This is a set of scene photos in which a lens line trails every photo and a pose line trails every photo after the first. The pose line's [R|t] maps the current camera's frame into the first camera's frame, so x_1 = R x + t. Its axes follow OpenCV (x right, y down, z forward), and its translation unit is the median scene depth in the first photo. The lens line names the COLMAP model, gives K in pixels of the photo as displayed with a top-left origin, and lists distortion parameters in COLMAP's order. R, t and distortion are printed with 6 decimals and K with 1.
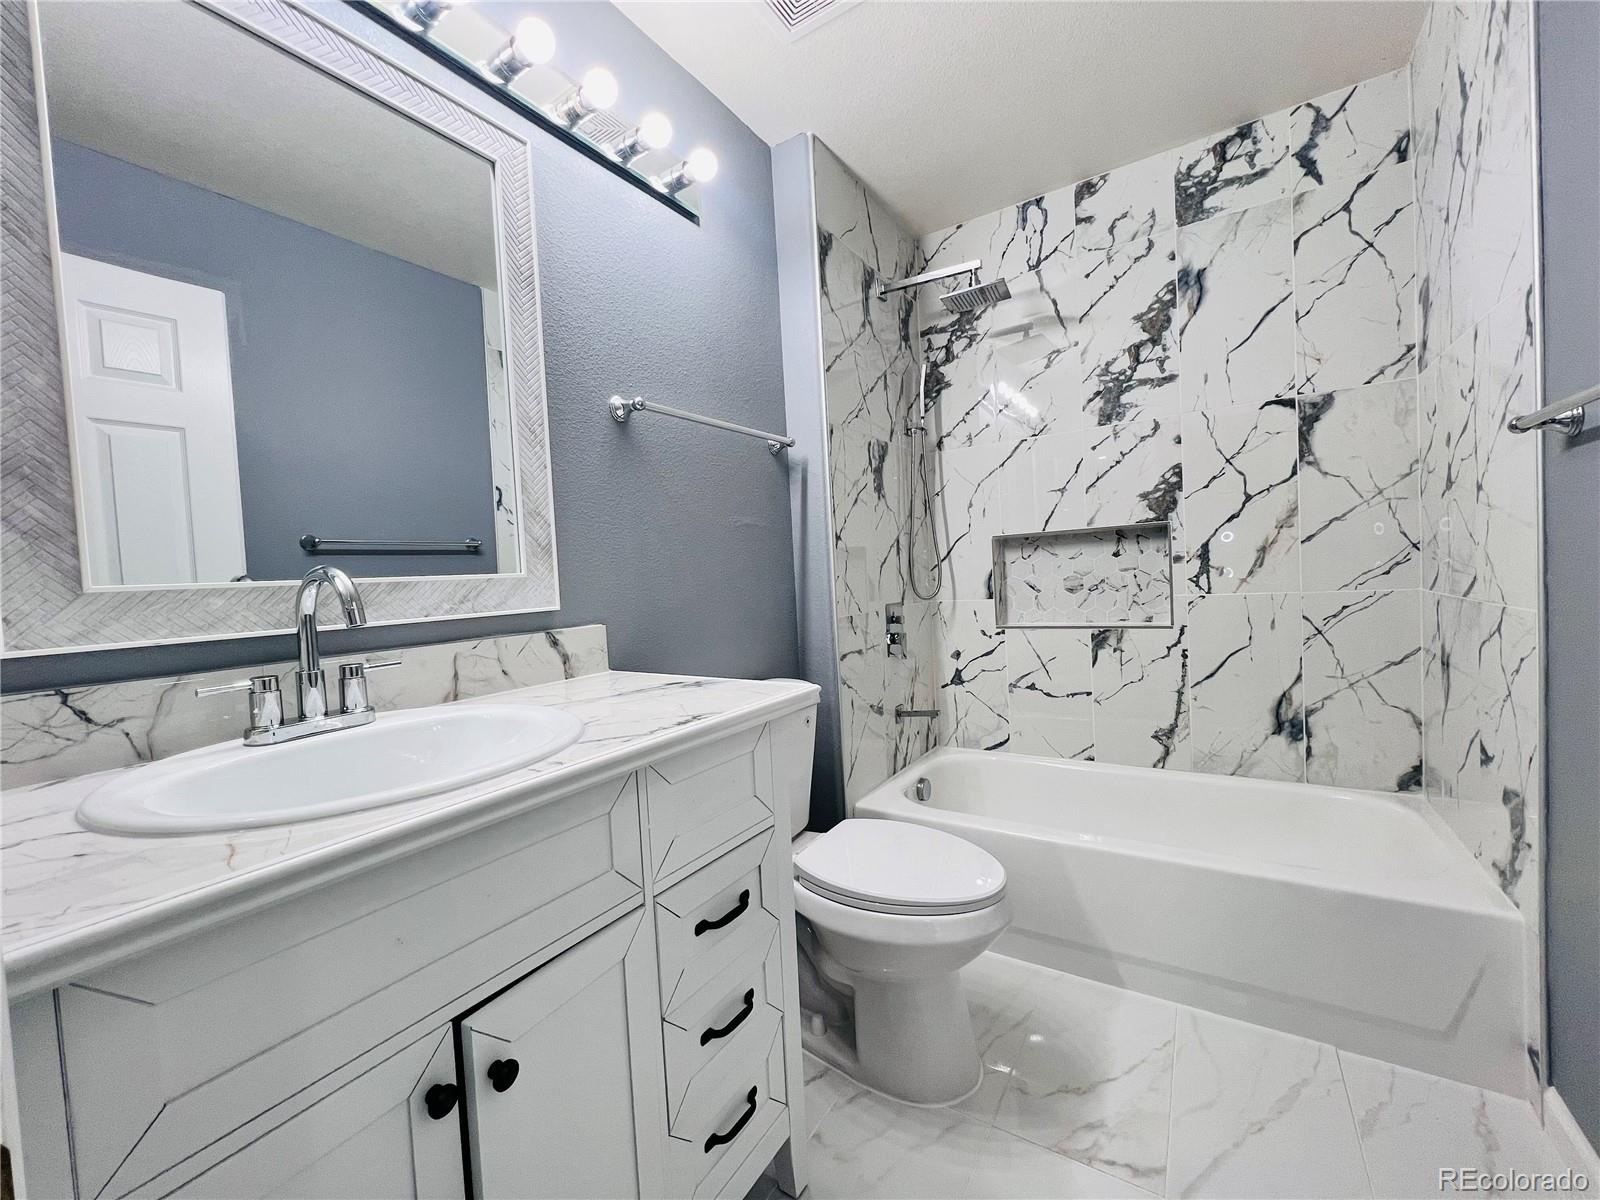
lens RADIAL K [[646.5, 0, 801.4], [0, 646.5, 592.1], [0, 0, 1]] dist [0.000524, -0.000219]
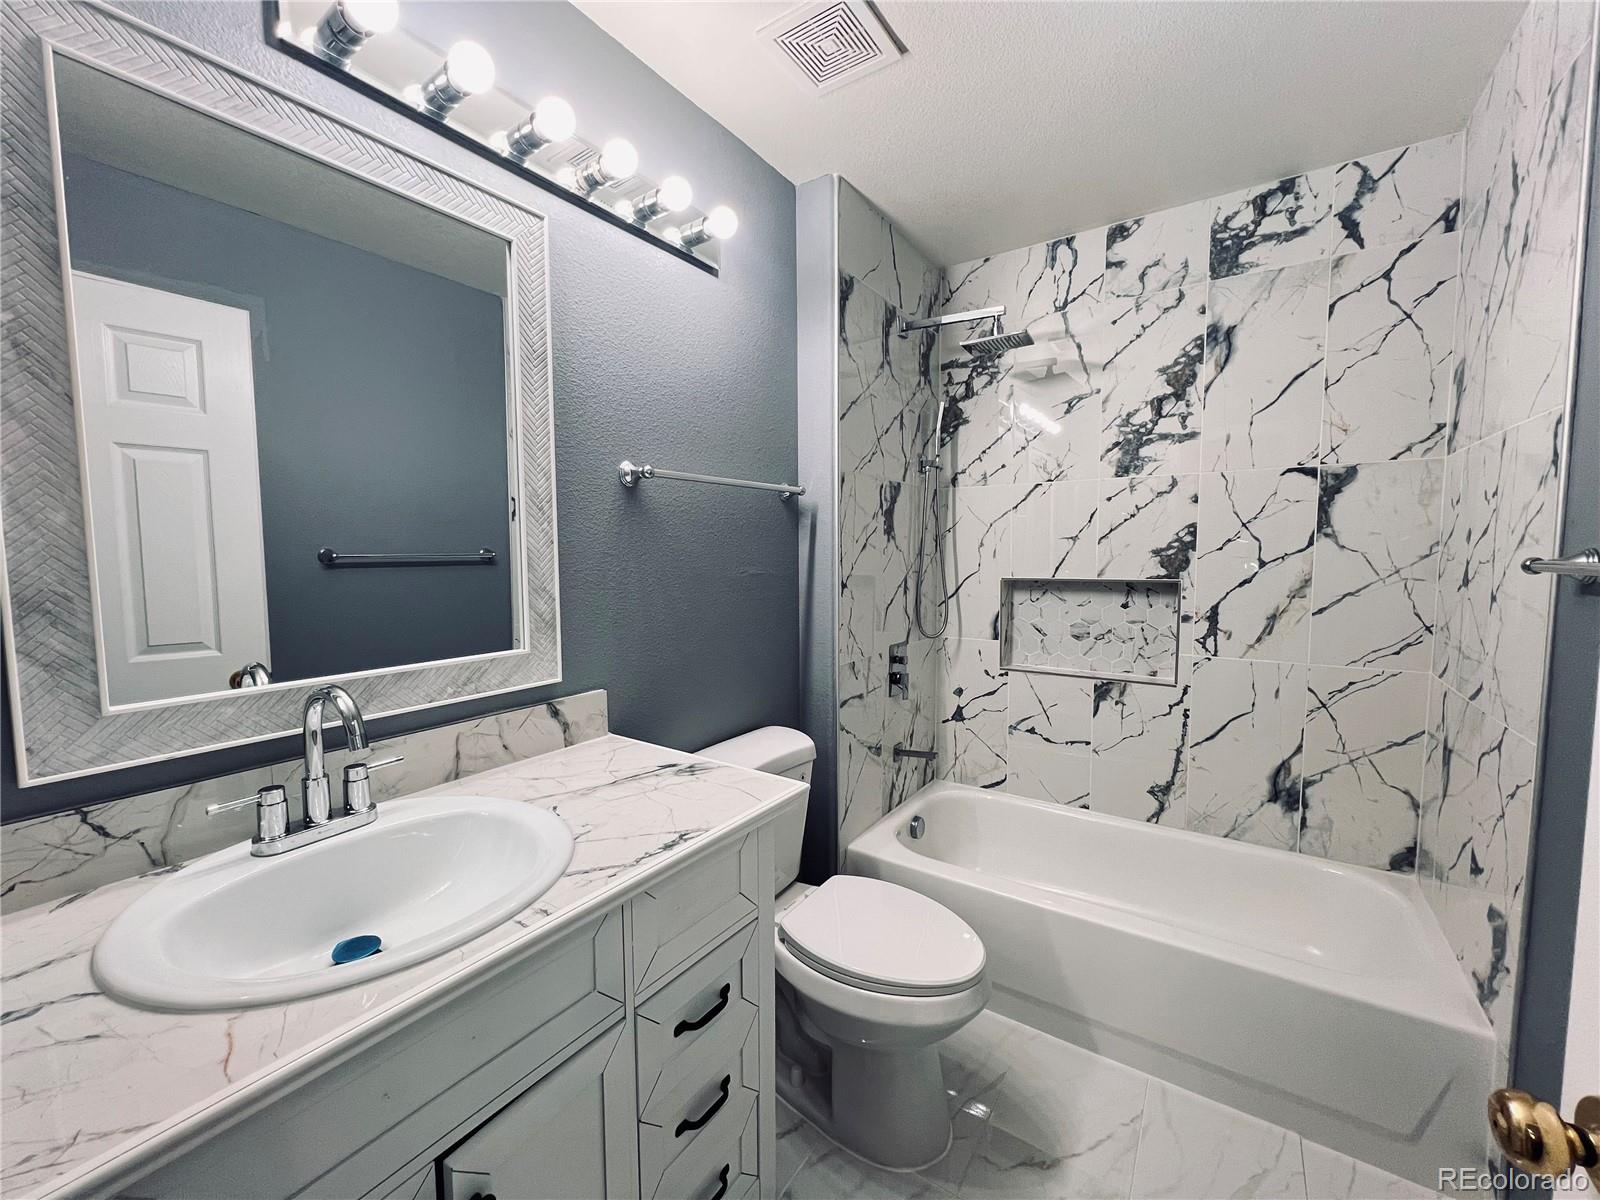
lens RADIAL K [[646.5, 0, 800.3], [0, 646.5, 600.4], [0, 0, 1]] dist [0.000524, -0.000219]
pose [[0.998541, 0.049406, -0.021802, 0.013475], [-0.048497, 0.998006, 0.040396, -0.111741], [0.023754, -0.039280, 0.998946, -0.005382]]
